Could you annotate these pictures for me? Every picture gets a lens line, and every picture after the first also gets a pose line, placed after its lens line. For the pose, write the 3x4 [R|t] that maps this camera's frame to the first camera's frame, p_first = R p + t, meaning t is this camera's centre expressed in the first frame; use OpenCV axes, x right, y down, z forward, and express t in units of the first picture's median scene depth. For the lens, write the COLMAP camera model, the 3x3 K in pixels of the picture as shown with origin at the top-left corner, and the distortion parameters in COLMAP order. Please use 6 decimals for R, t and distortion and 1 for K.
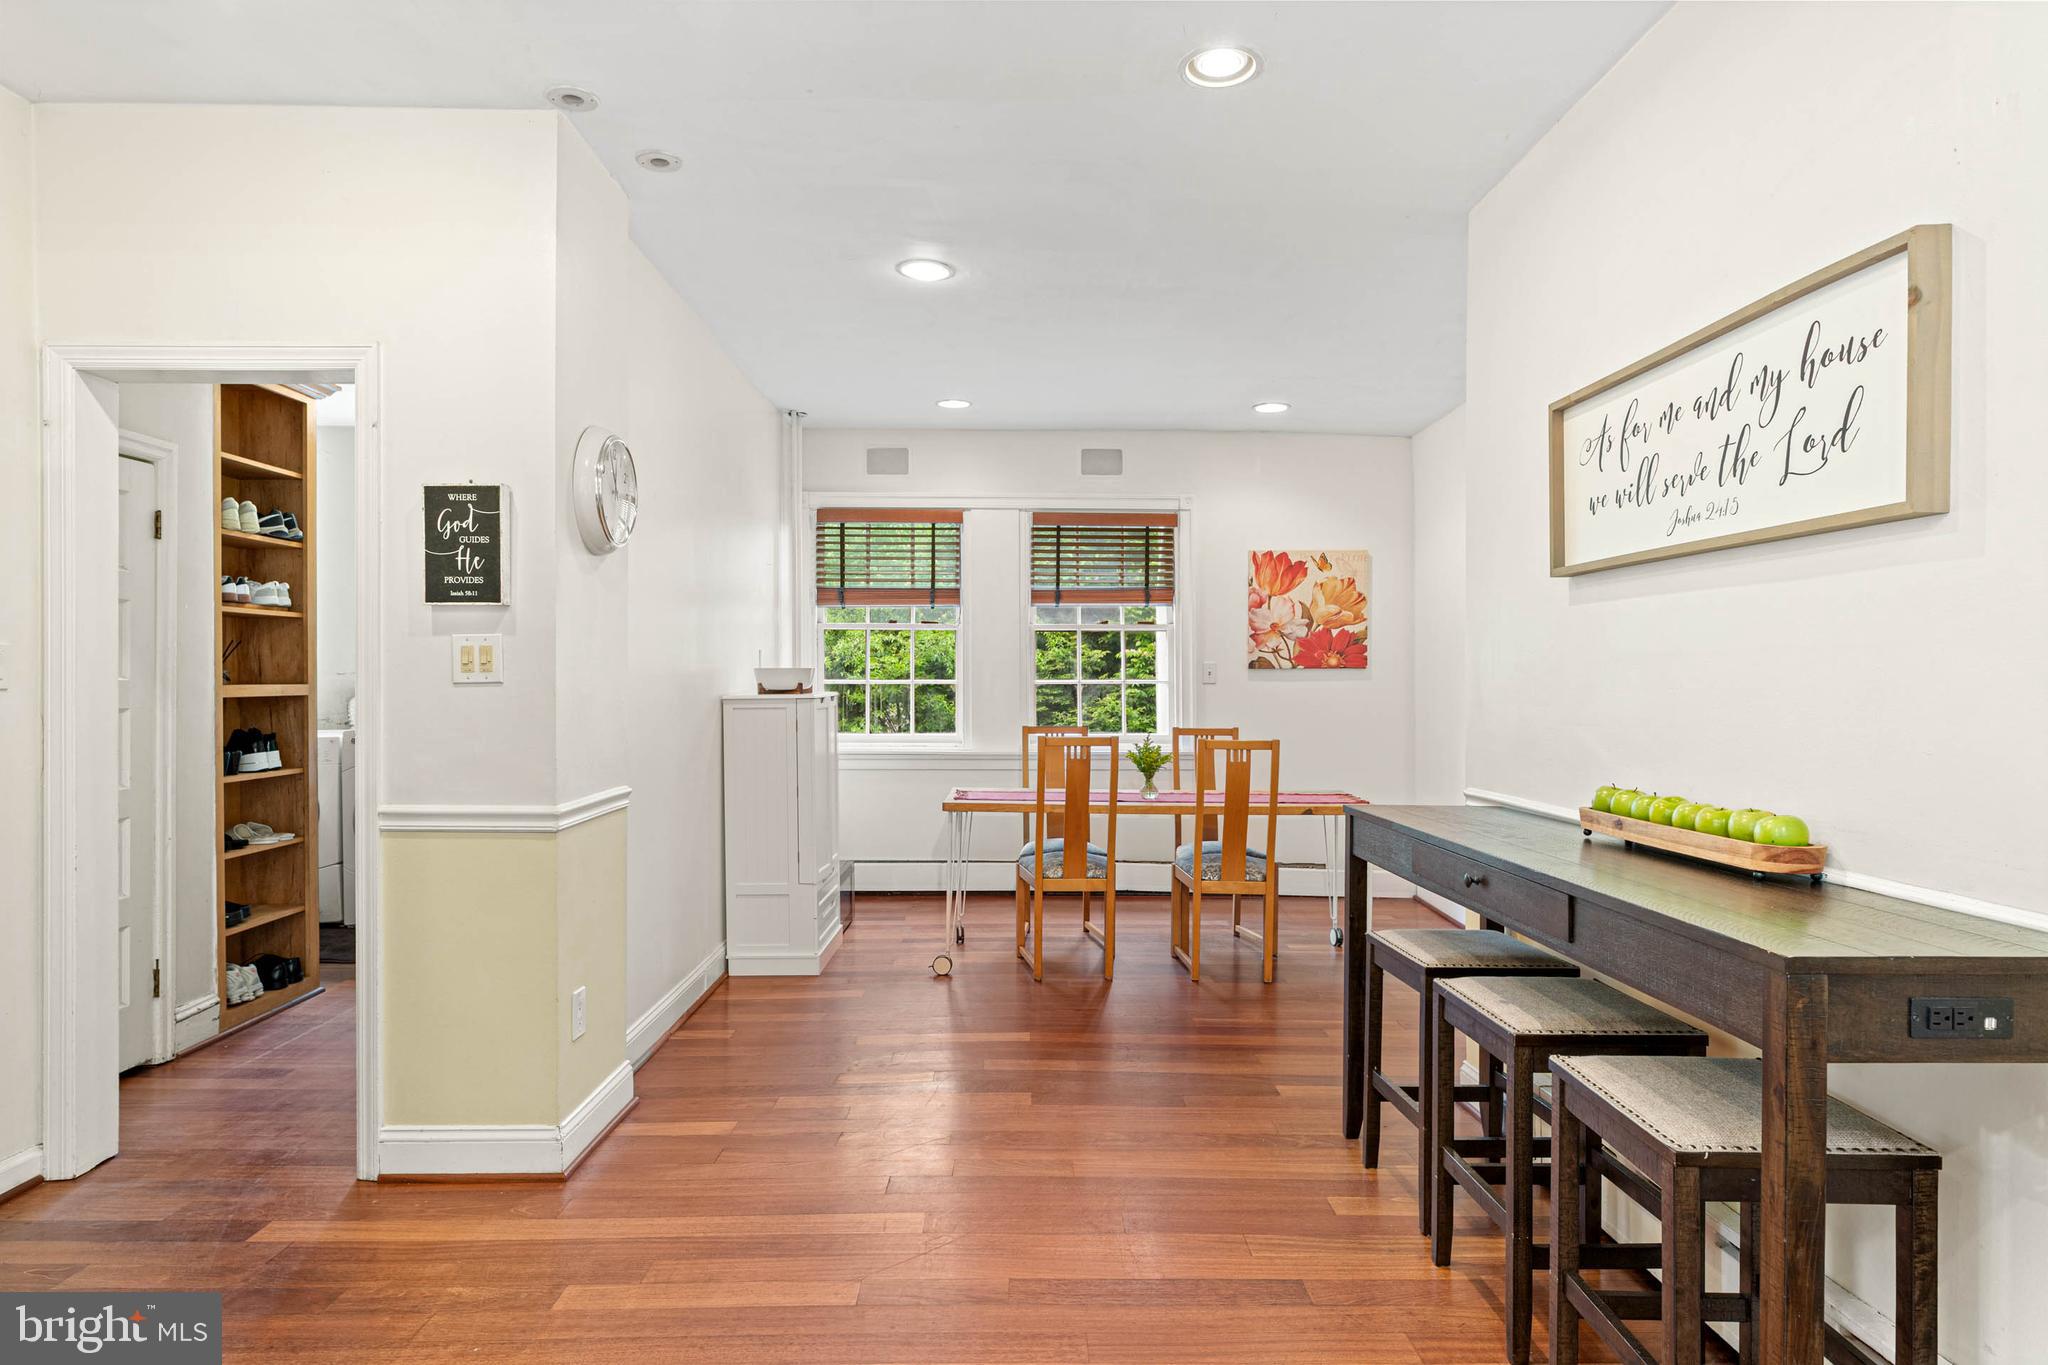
lens RADIAL K [[1181.7, 0, 1023.4], [0, 1181.7, 693.6], [0, 0, 1]] dist [-0.004645, -0.000045]
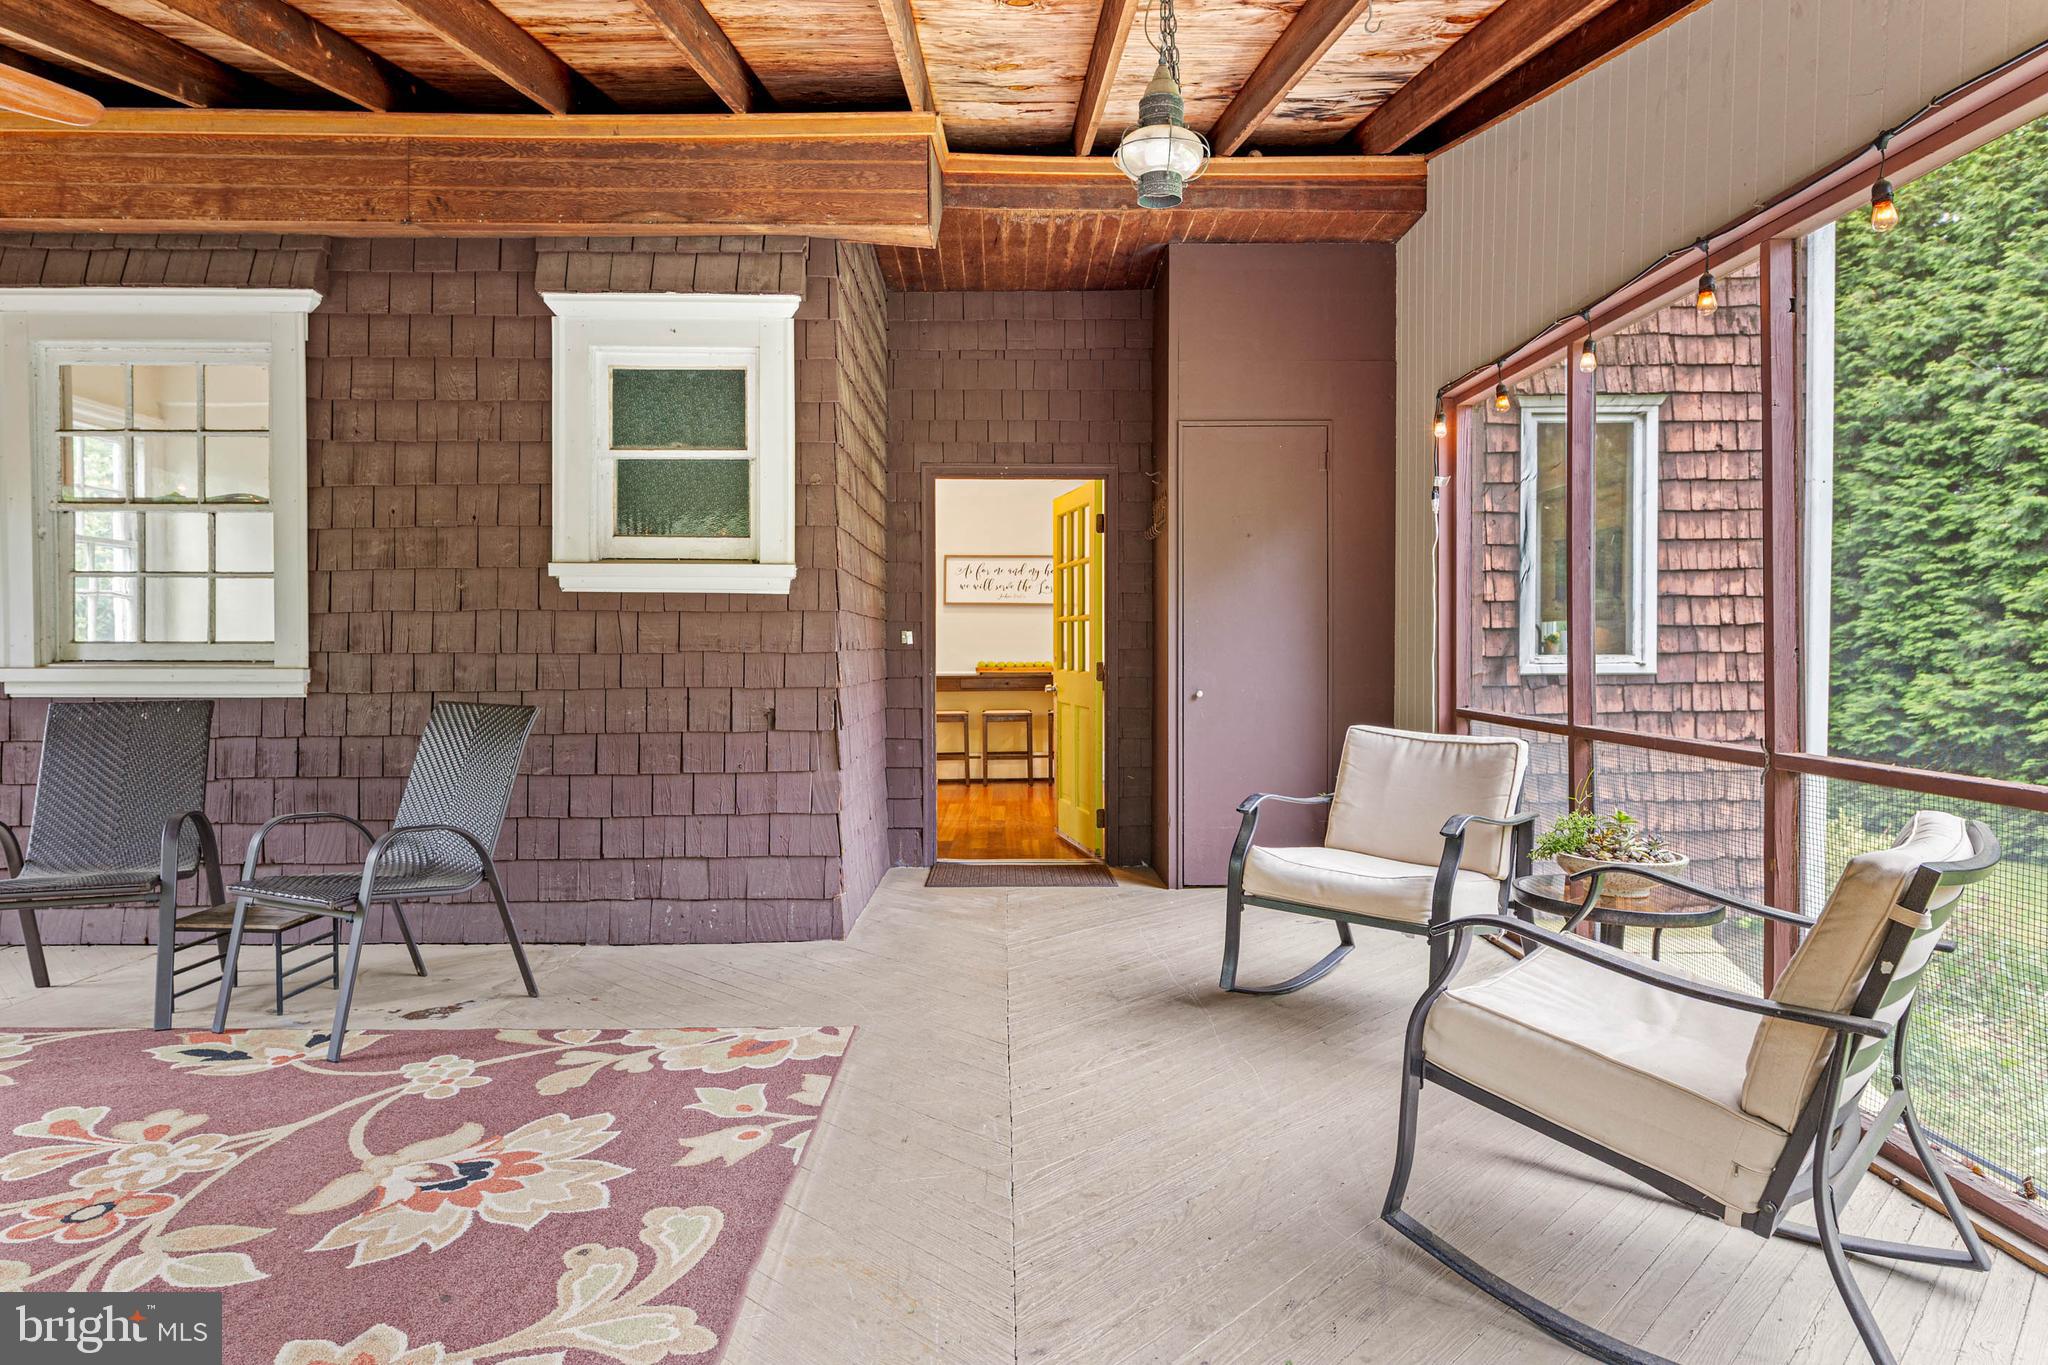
lens RADIAL K [[1181.7, 0, 1026.9], [0, 1181.7, 667.0], [0, 0, 1]] dist [-0.004645, -0.000045]
pose [[-0.015294, -0.020911, 0.999664, -2.857329], [0.005673, 0.999763, 0.020999, 0.012700], [-0.999867, 0.005992, -0.015171, 0.765240]]
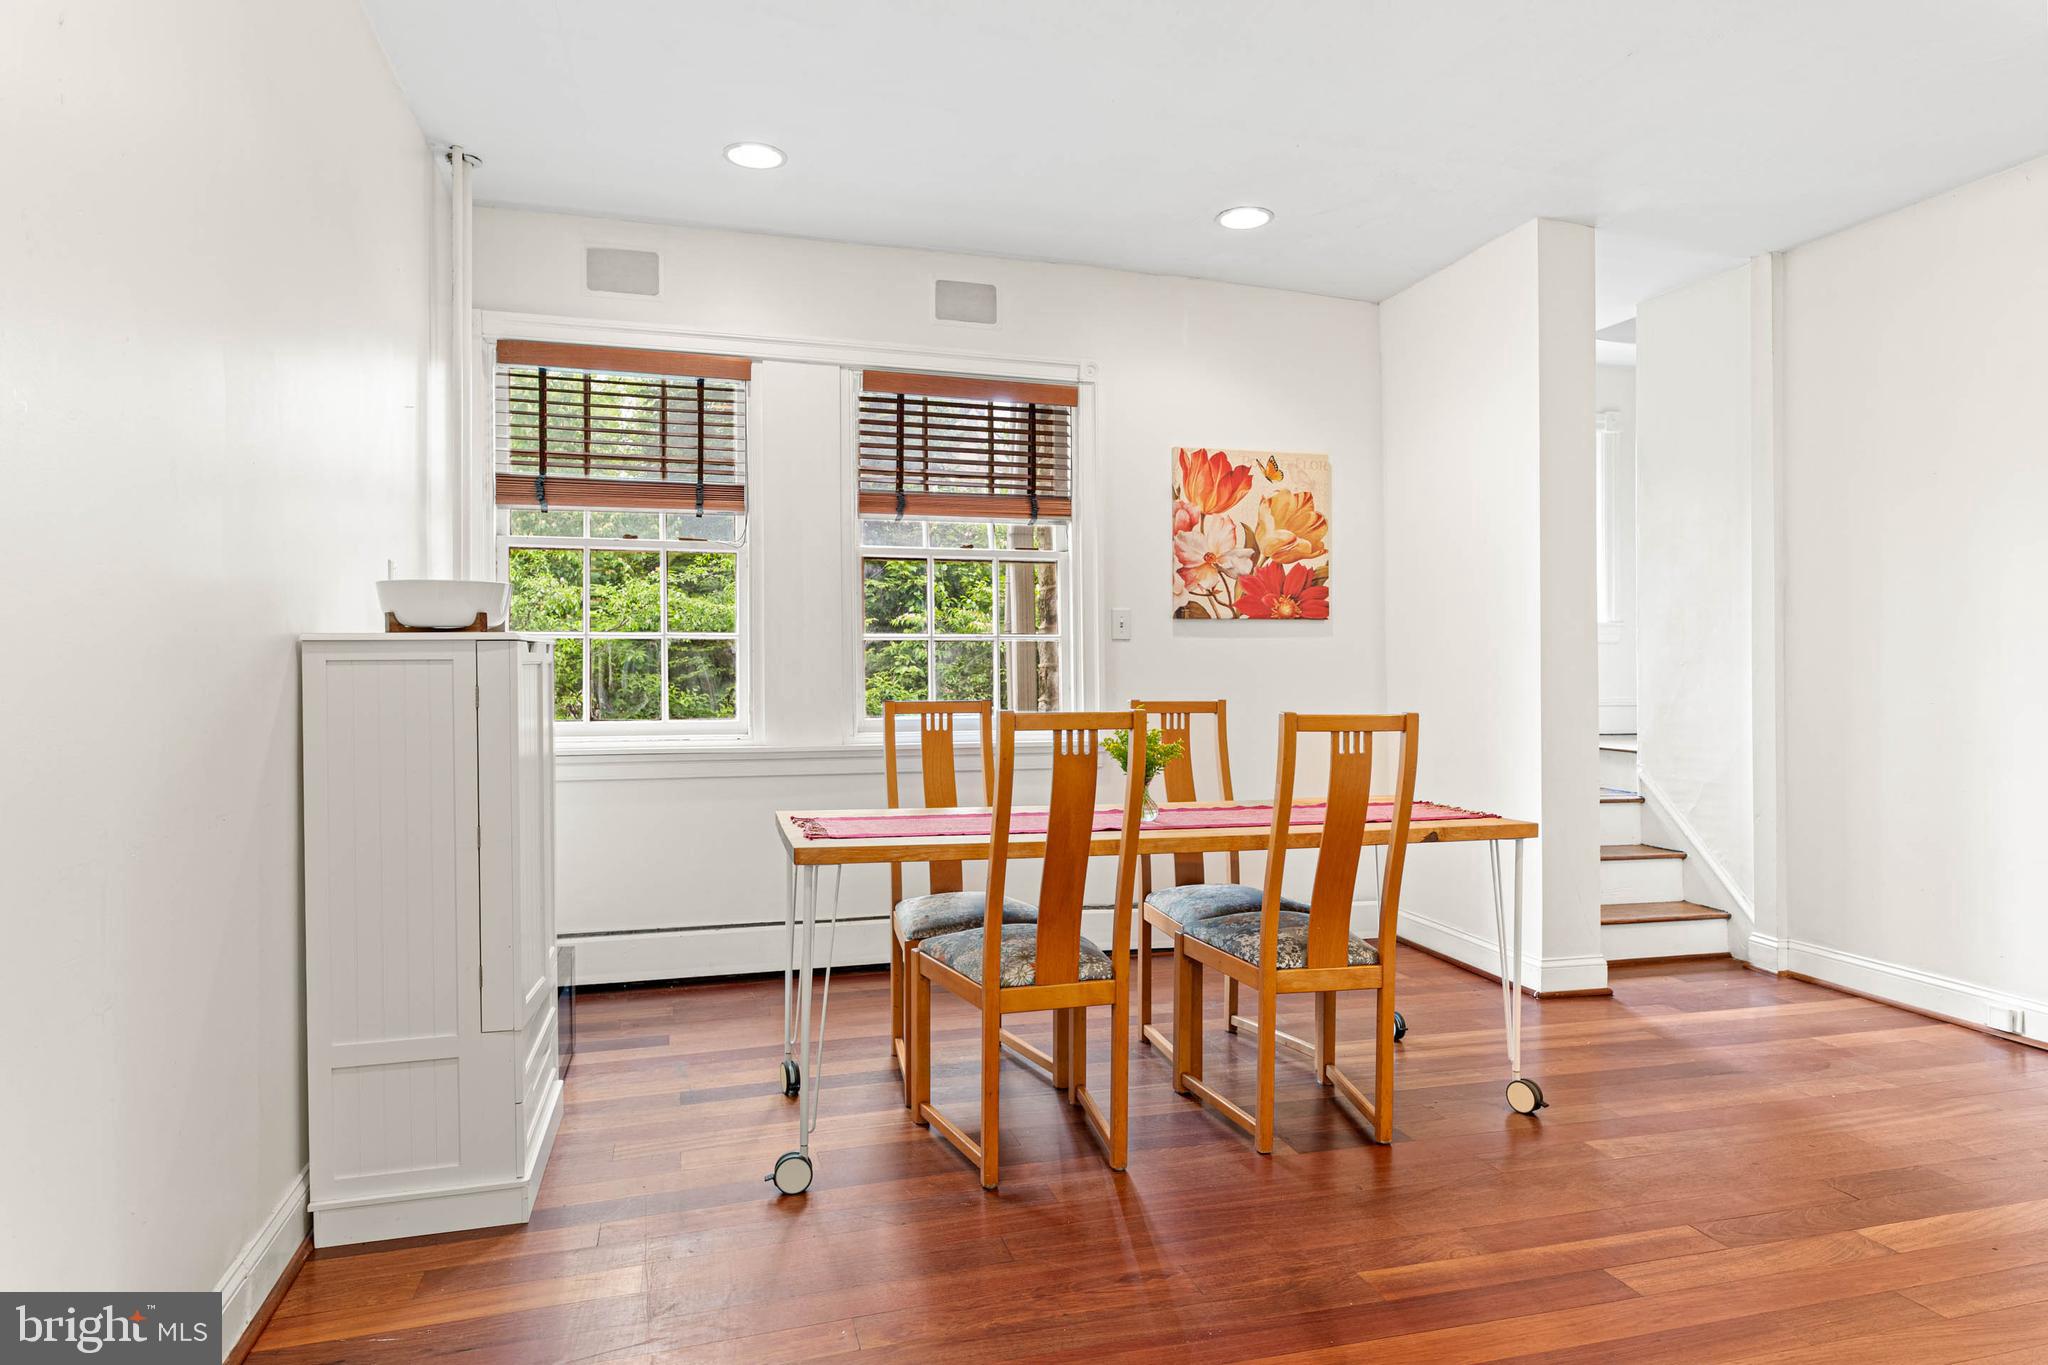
lens RADIAL K [[1181.7, 0, 1020.4], [0, 1181.7, 670.5], [0, 0, 1]] dist [-0.004645, -0.000045]
pose [[0.963176, -0.002431, 0.268862, -0.081481], [0.006428, 0.999882, -0.013988, 0.018354], [-0.268796, 0.015201, 0.963077, 0.362745]]
